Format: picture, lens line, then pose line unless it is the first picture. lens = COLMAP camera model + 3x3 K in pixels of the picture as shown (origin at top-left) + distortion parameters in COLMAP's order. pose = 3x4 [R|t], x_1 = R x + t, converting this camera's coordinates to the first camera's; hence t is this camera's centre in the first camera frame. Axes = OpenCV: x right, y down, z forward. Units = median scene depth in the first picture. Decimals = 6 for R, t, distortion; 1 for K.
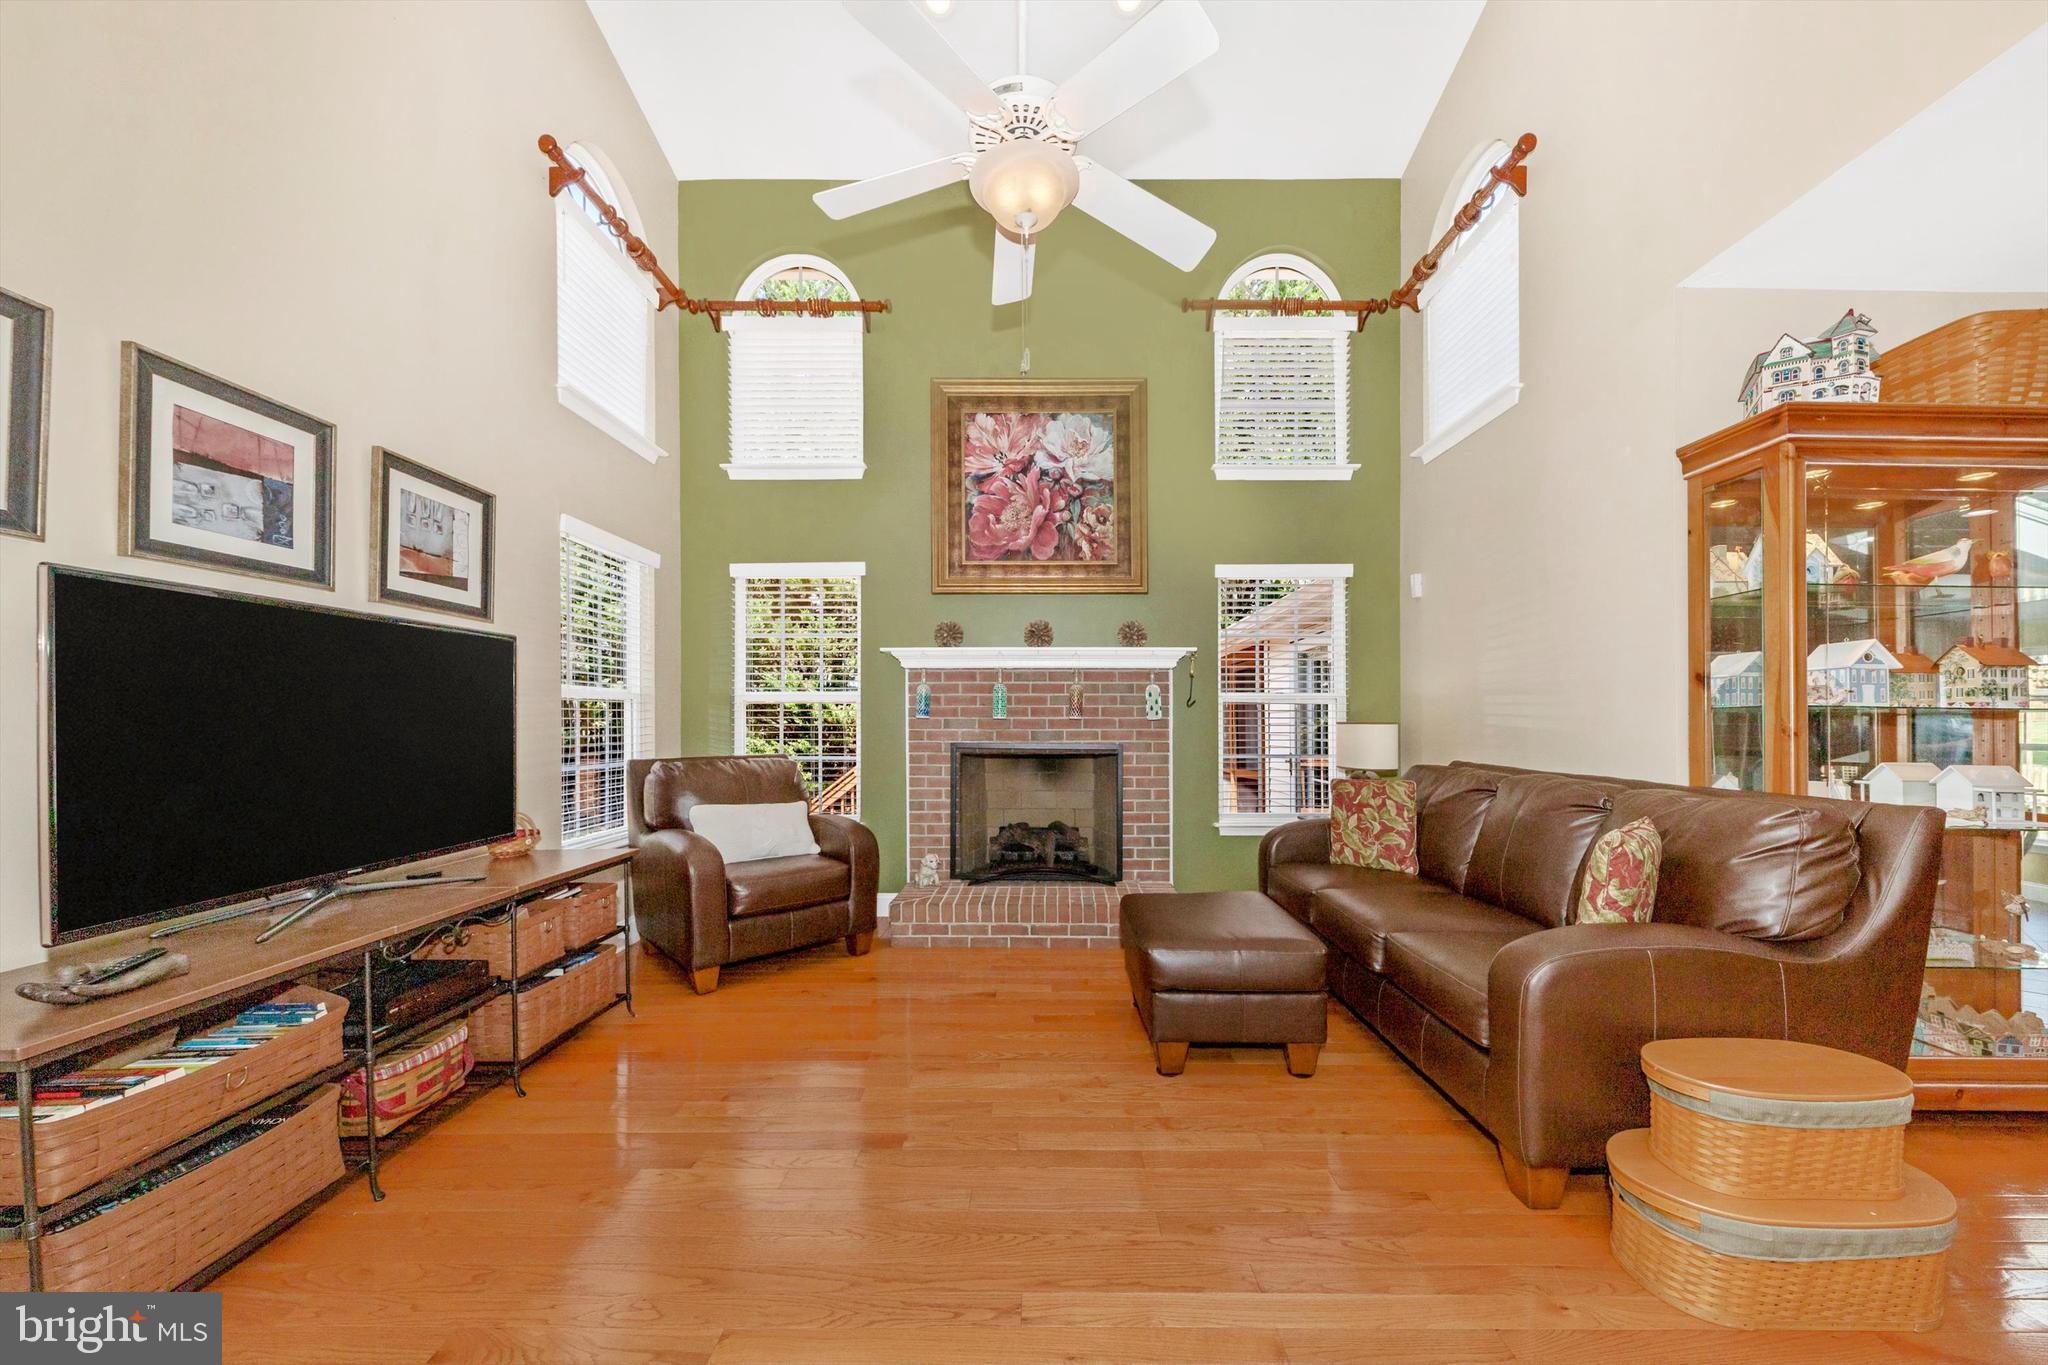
lens RADIAL K [[738.8, 0, 1030.0], [0, 738.8, 728.9], [0, 0, 1]] dist [0.001375, 0.000236]
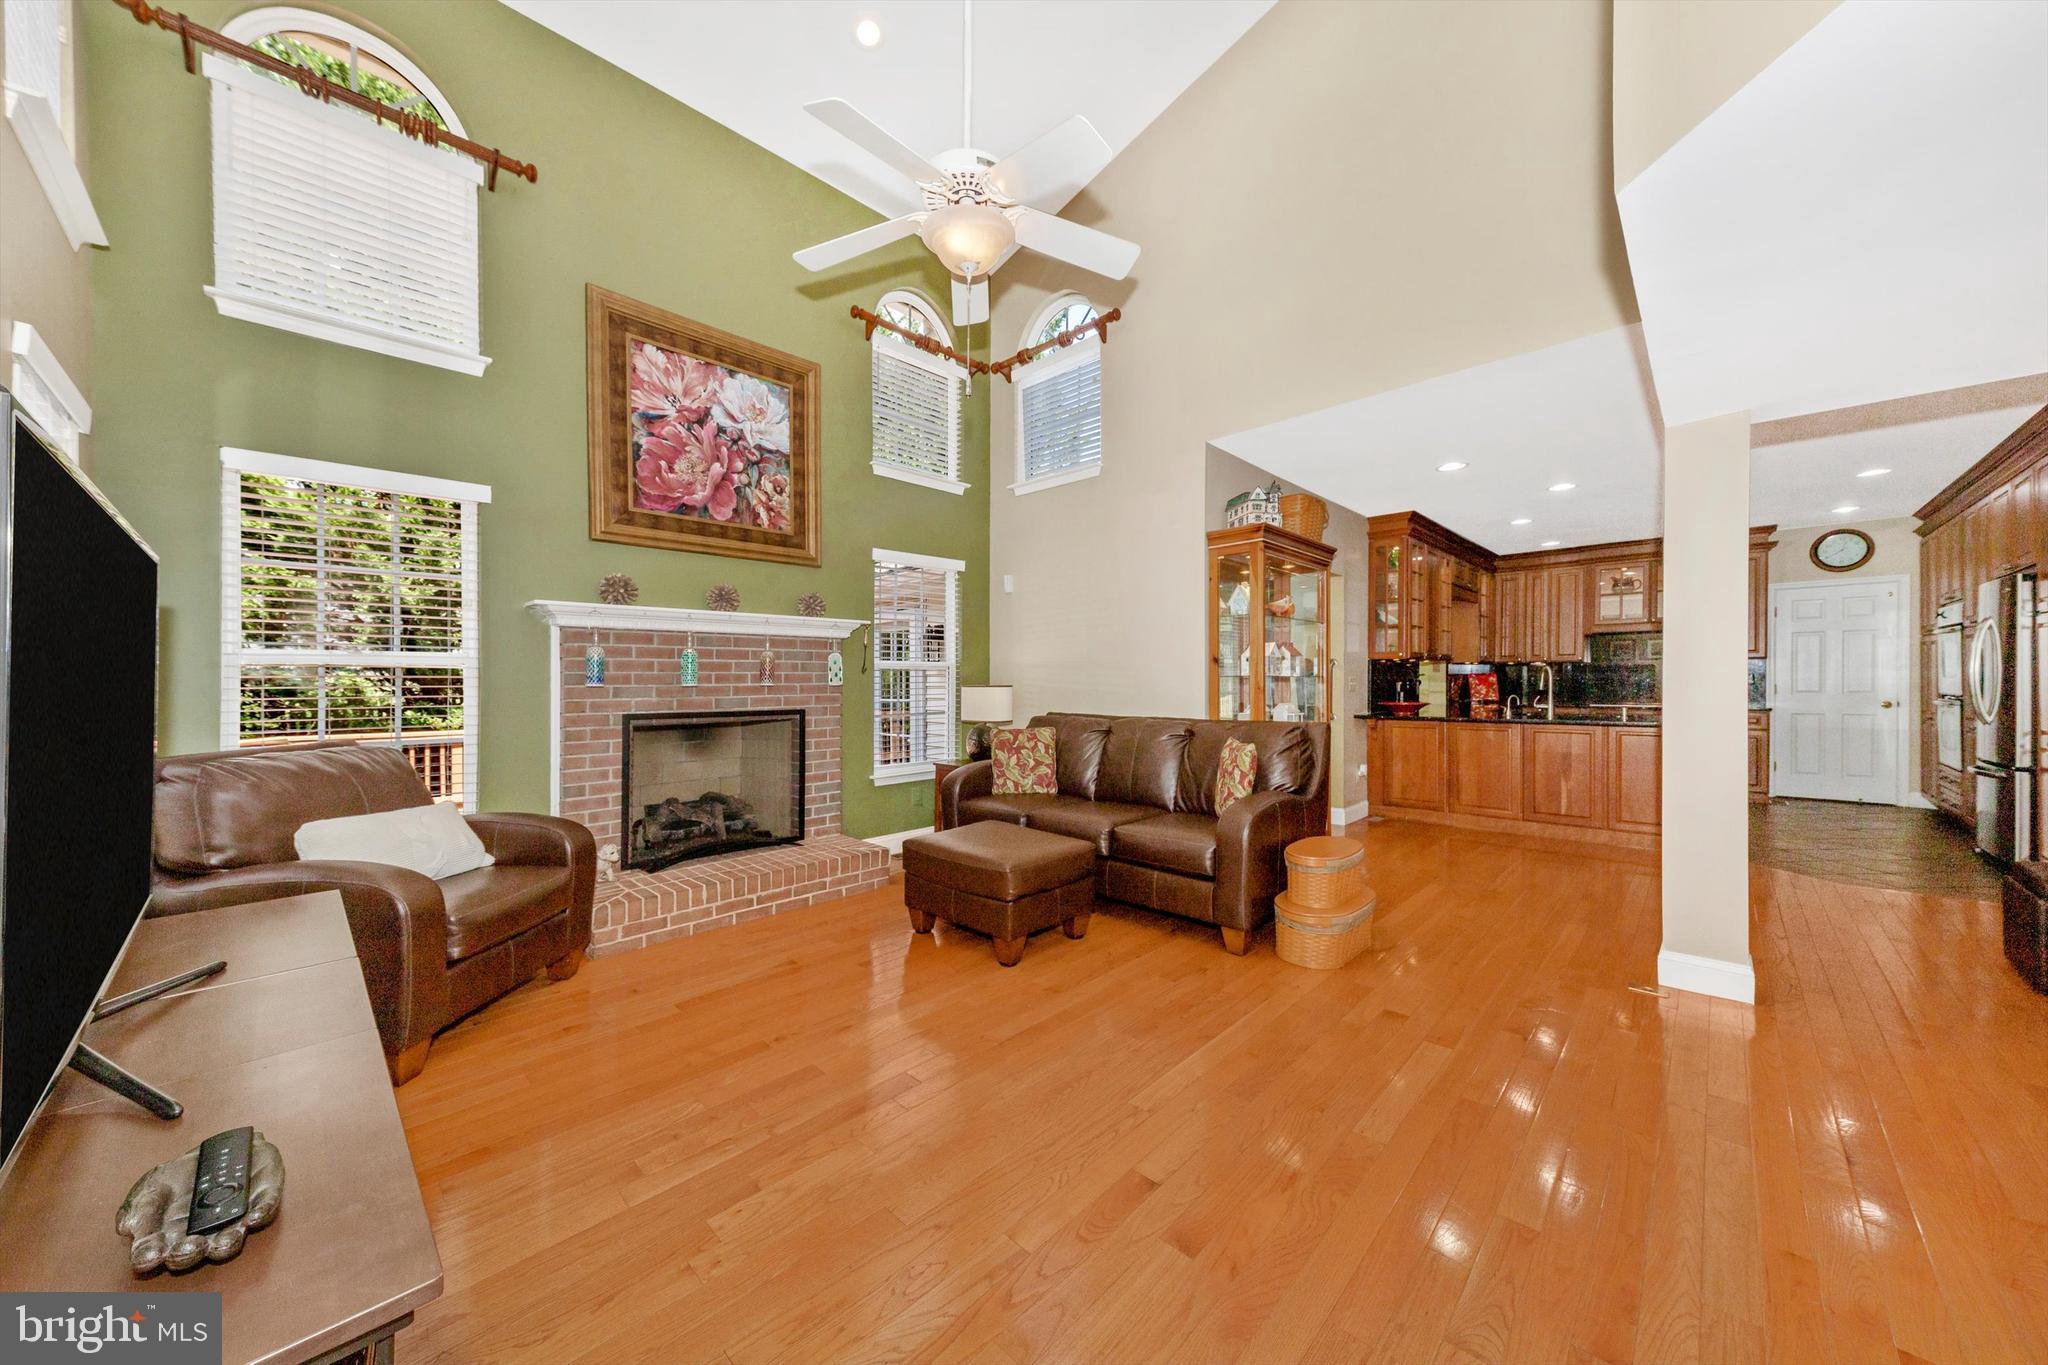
lens RADIAL K [[715.8, 0, 1030.8], [0, 715.8, 689.4], [0, 0, 1]] dist [0.012197, -0.000139]
pose [[0.690472, -0.014357, 0.723216, -0.387975], [0.014353, 0.999878, 0.006146, -0.008963], [-0.723216, 0.006137, 0.690594, 0.066456]]
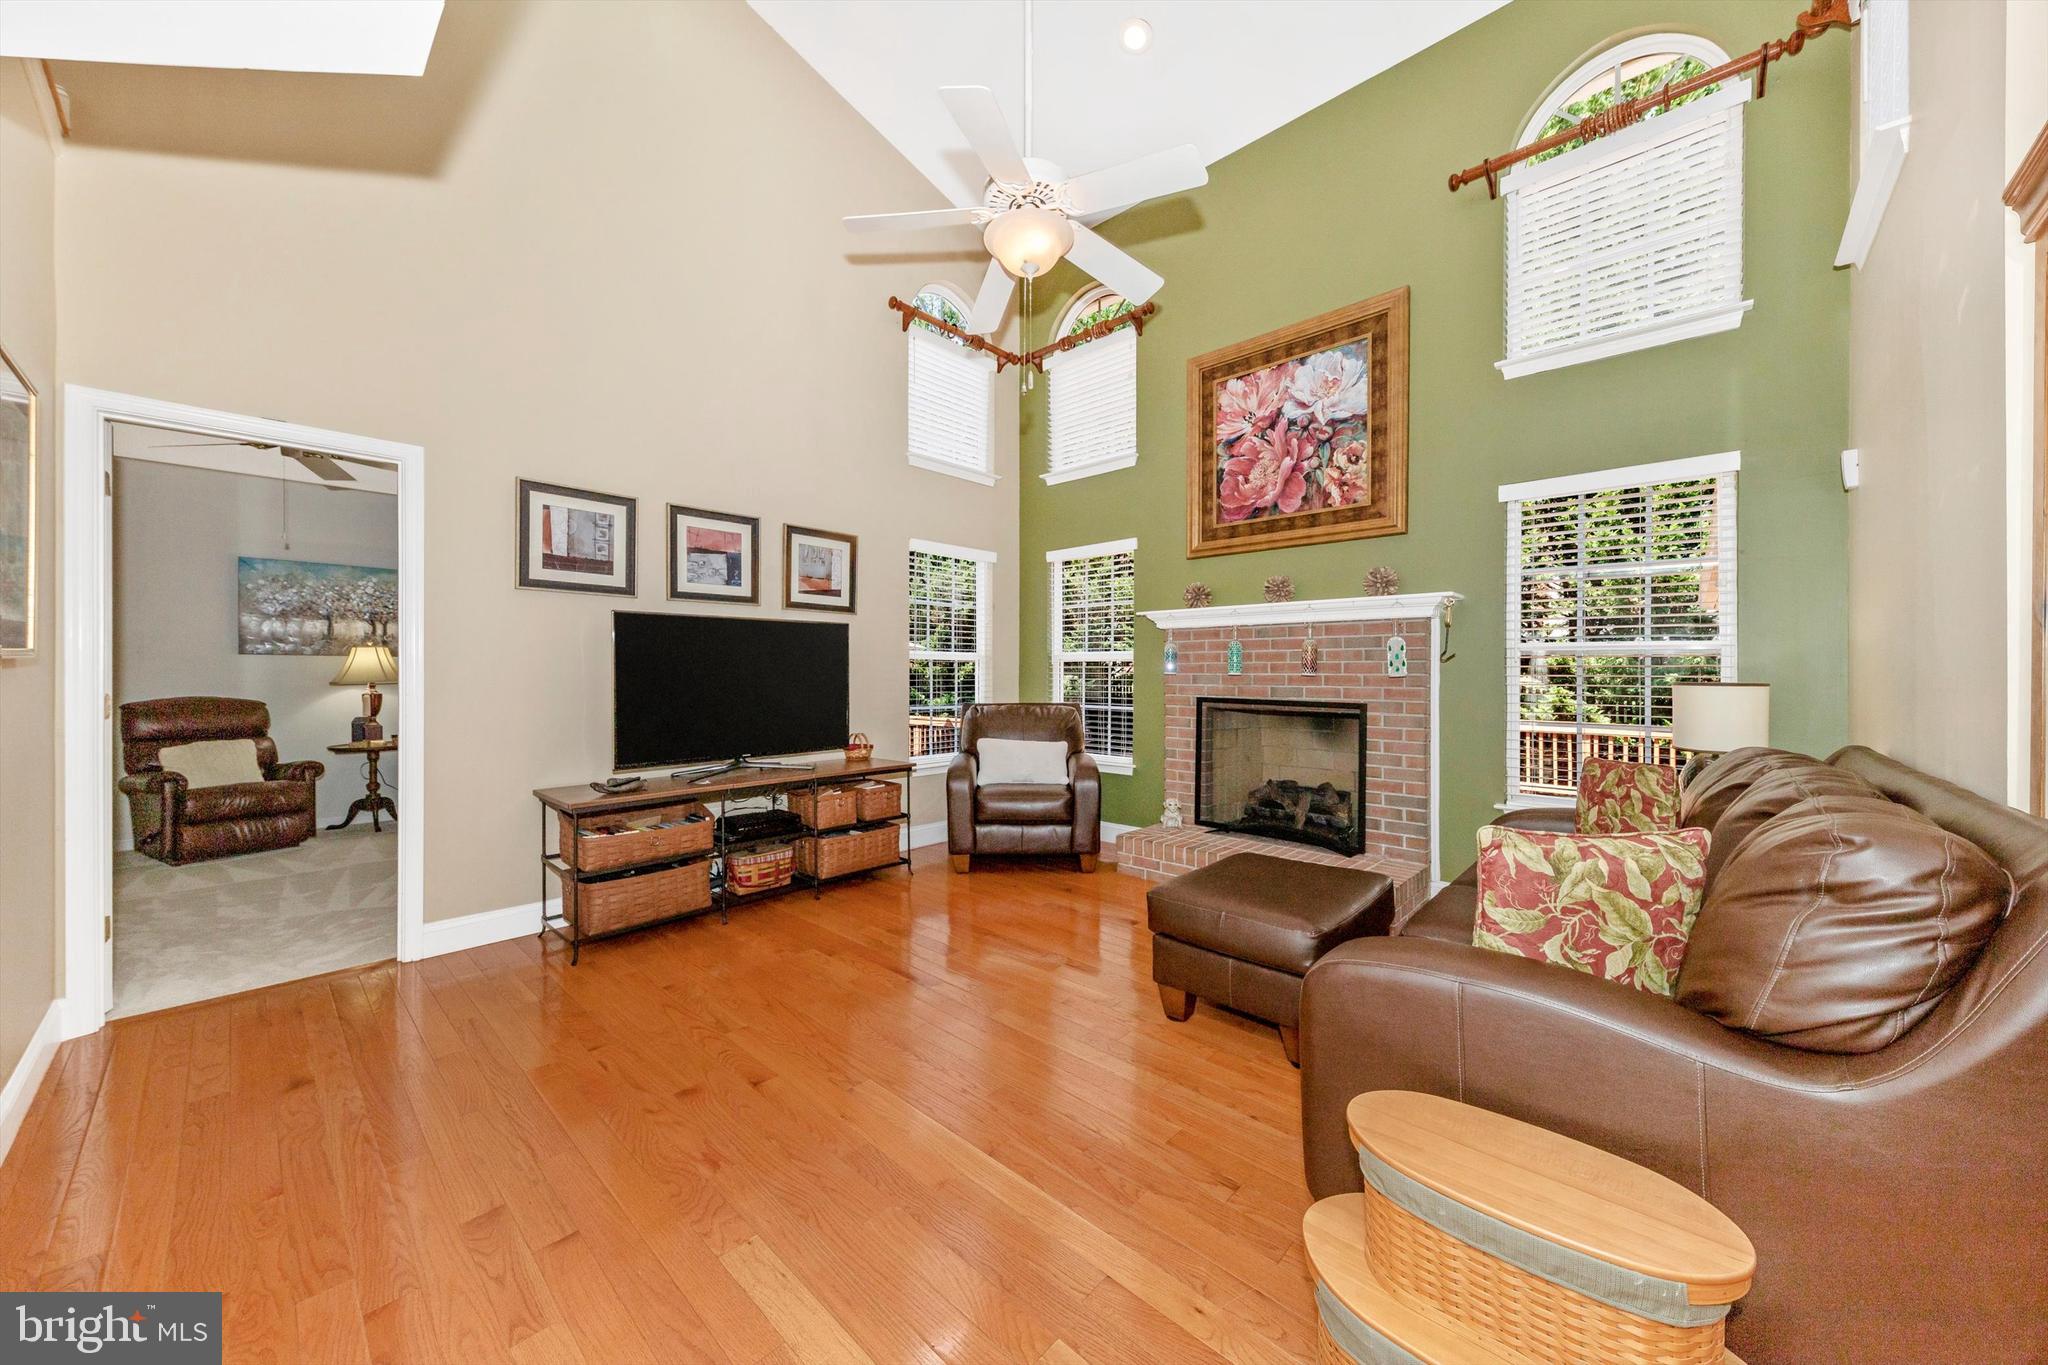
lens RADIAL K [[722.1, 0, 1024.0], [0, 722.1, 682.5], [0, 0, 1]] dist [0.017432, 0.000025]
pose [[0.734435, 0.010986, -0.678590, 0.417531], [-0.009981, 0.999936, 0.005386, -0.005438], [0.678606, 0.002817, 0.734497, 0.058040]]
